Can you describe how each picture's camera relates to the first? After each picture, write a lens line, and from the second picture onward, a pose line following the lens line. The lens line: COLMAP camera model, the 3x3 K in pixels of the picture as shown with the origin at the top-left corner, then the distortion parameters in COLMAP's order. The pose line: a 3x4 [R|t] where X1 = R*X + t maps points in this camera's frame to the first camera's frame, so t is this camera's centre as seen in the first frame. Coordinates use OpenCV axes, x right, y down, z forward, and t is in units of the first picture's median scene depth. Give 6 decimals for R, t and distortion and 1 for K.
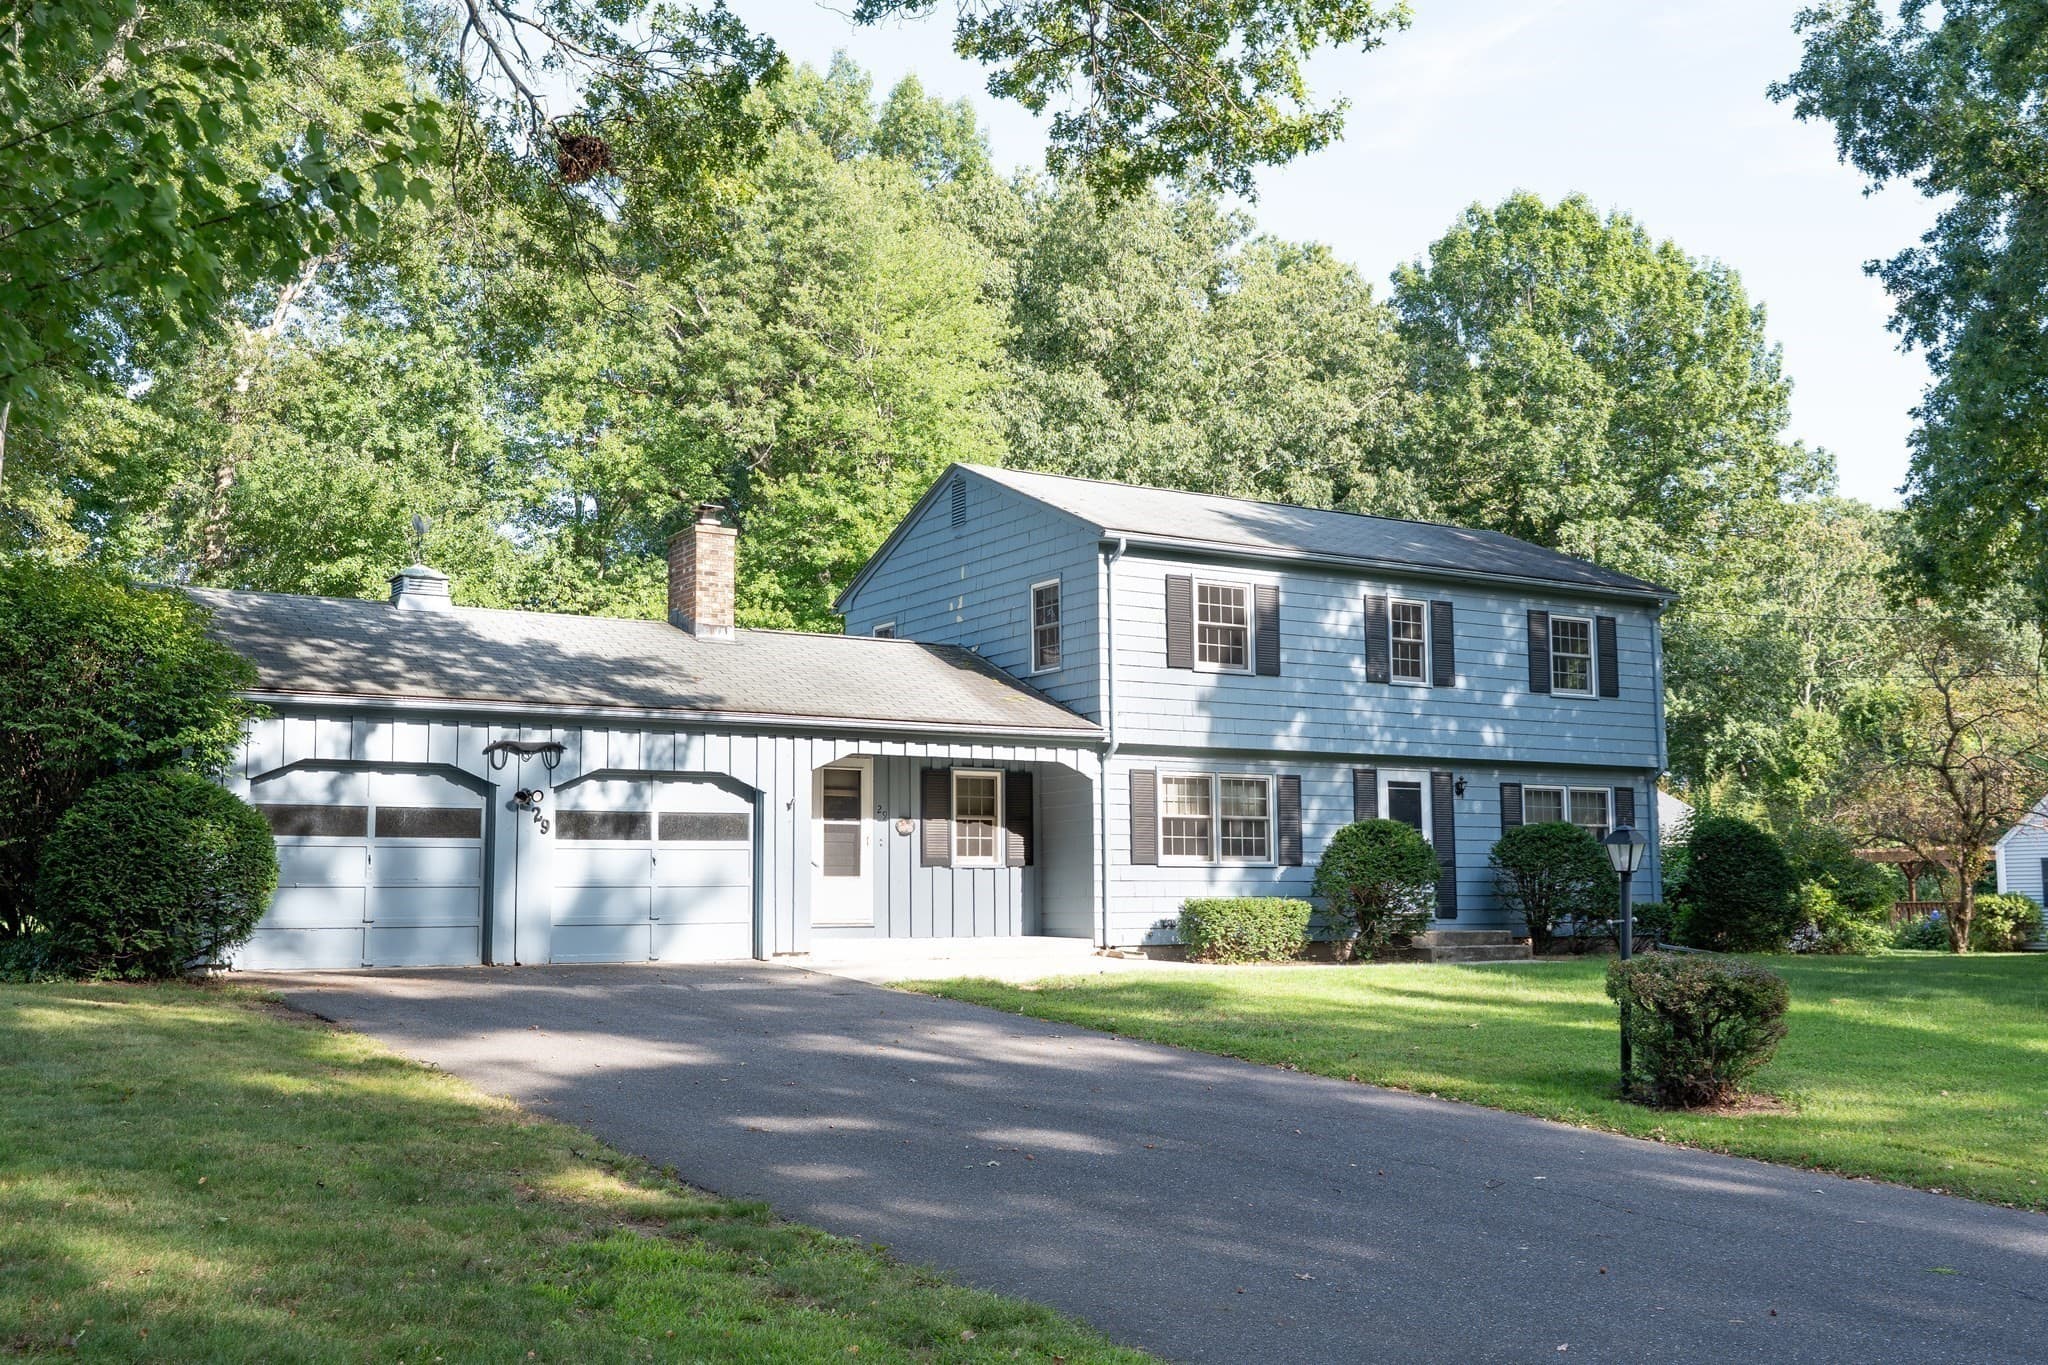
lens RADIAL K [[2006.6, 0, 1018.3], [0, 2006.6, 689.4], [0, 0, 1]] dist [0.001288, -0.008052]
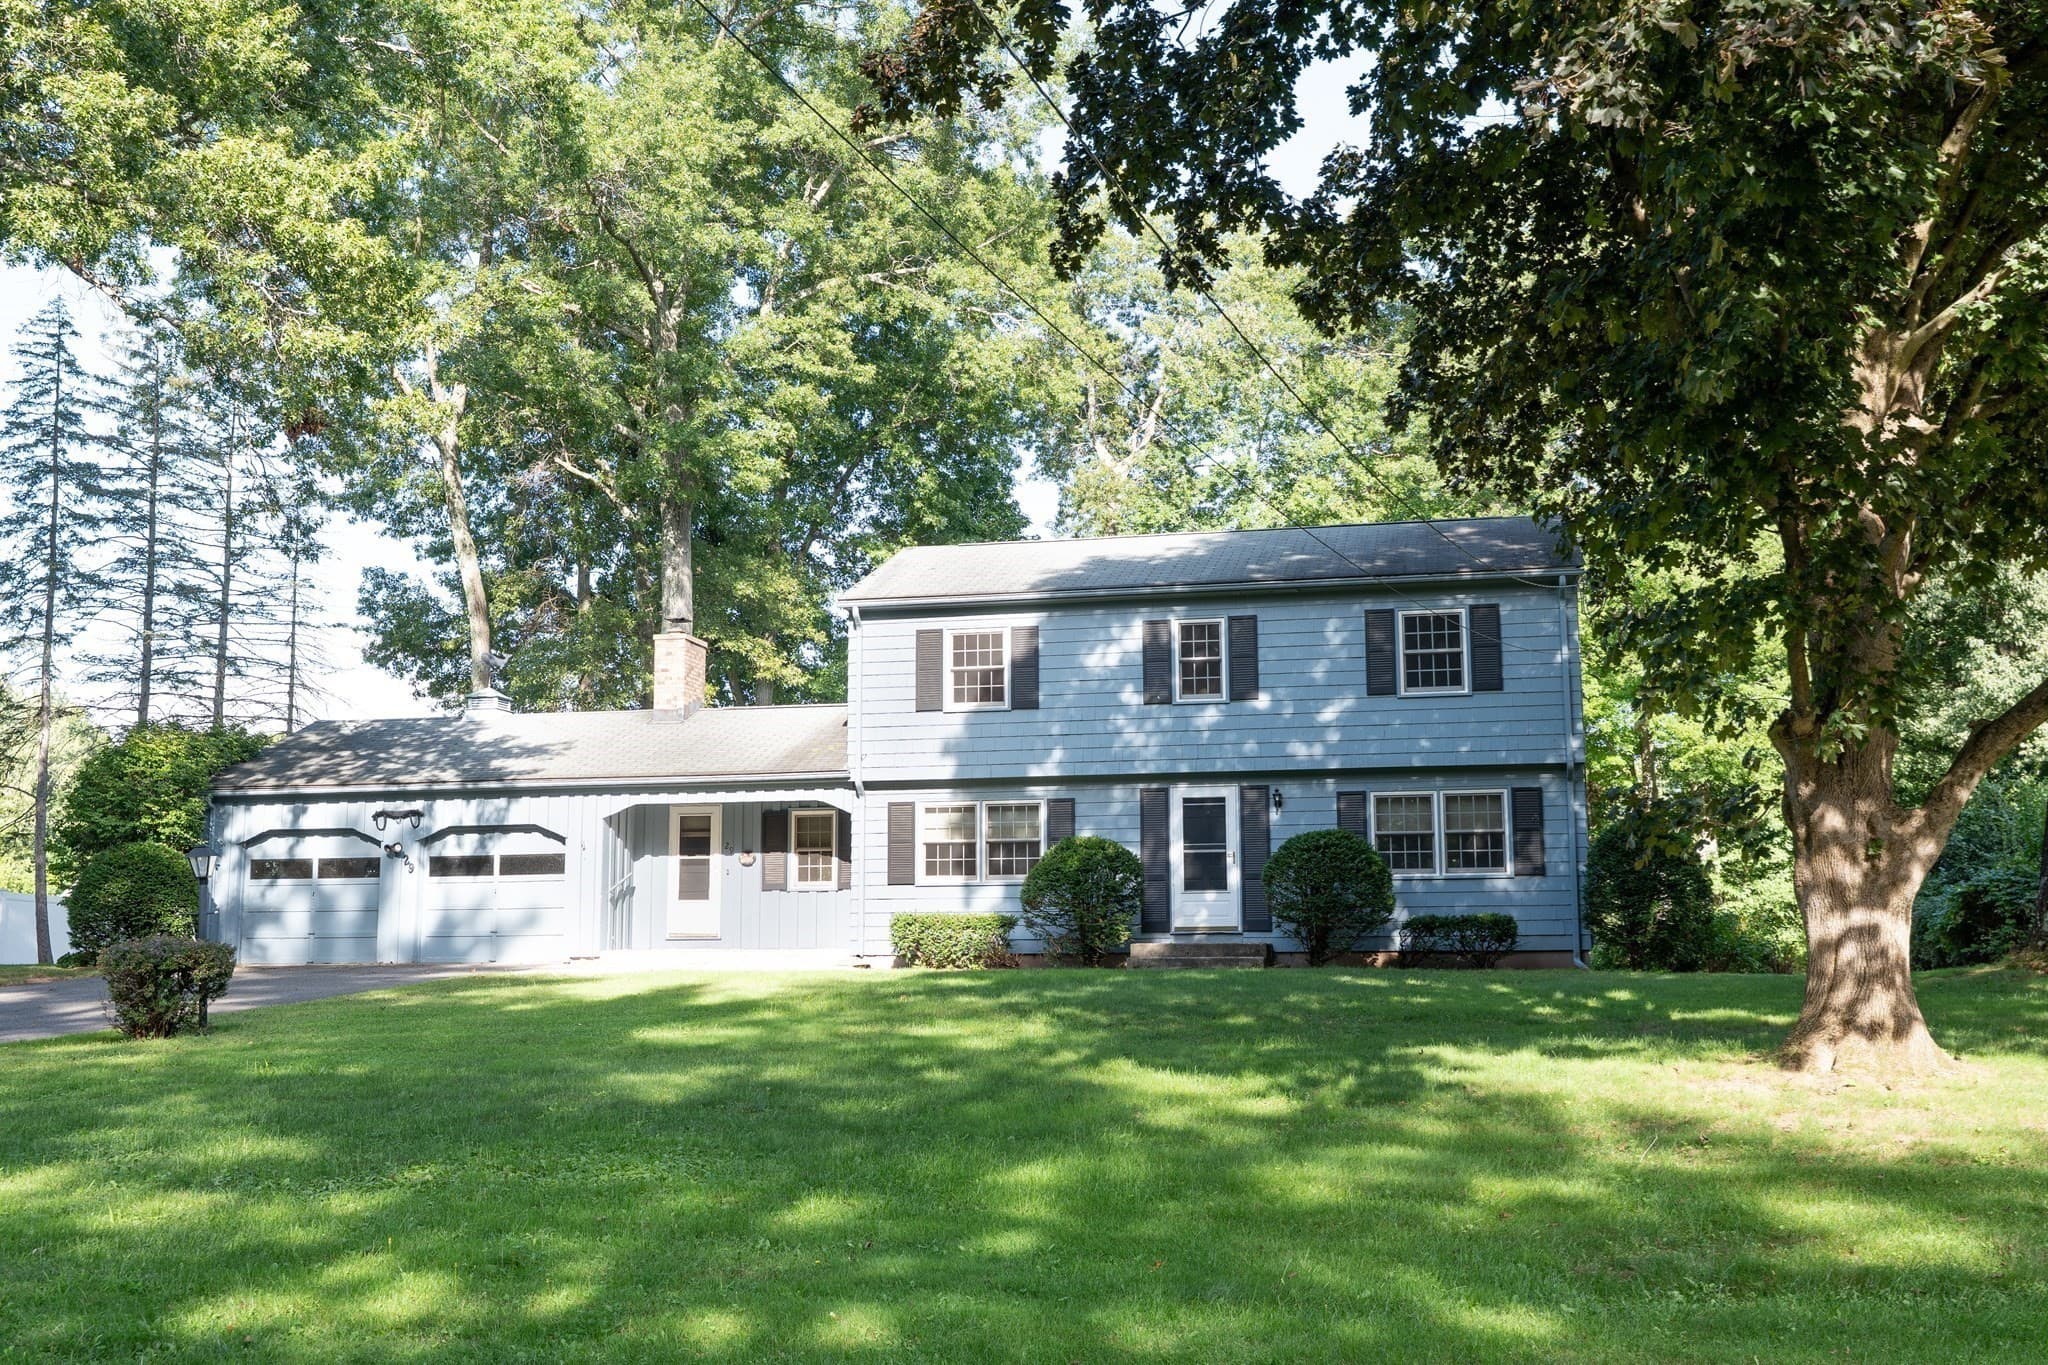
lens RADIAL K [[2006.6, 0, 1018.3], [0, 2006.6, 689.4], [0, 0, 1]] dist [0.001288, -0.008052]
pose [[0.714161, -0.093311, -0.693734, 0.888109], [0.075762, 0.995557, -0.055915, 0.043657], [0.695869, -0.012626, 0.718058, 0.214424]]
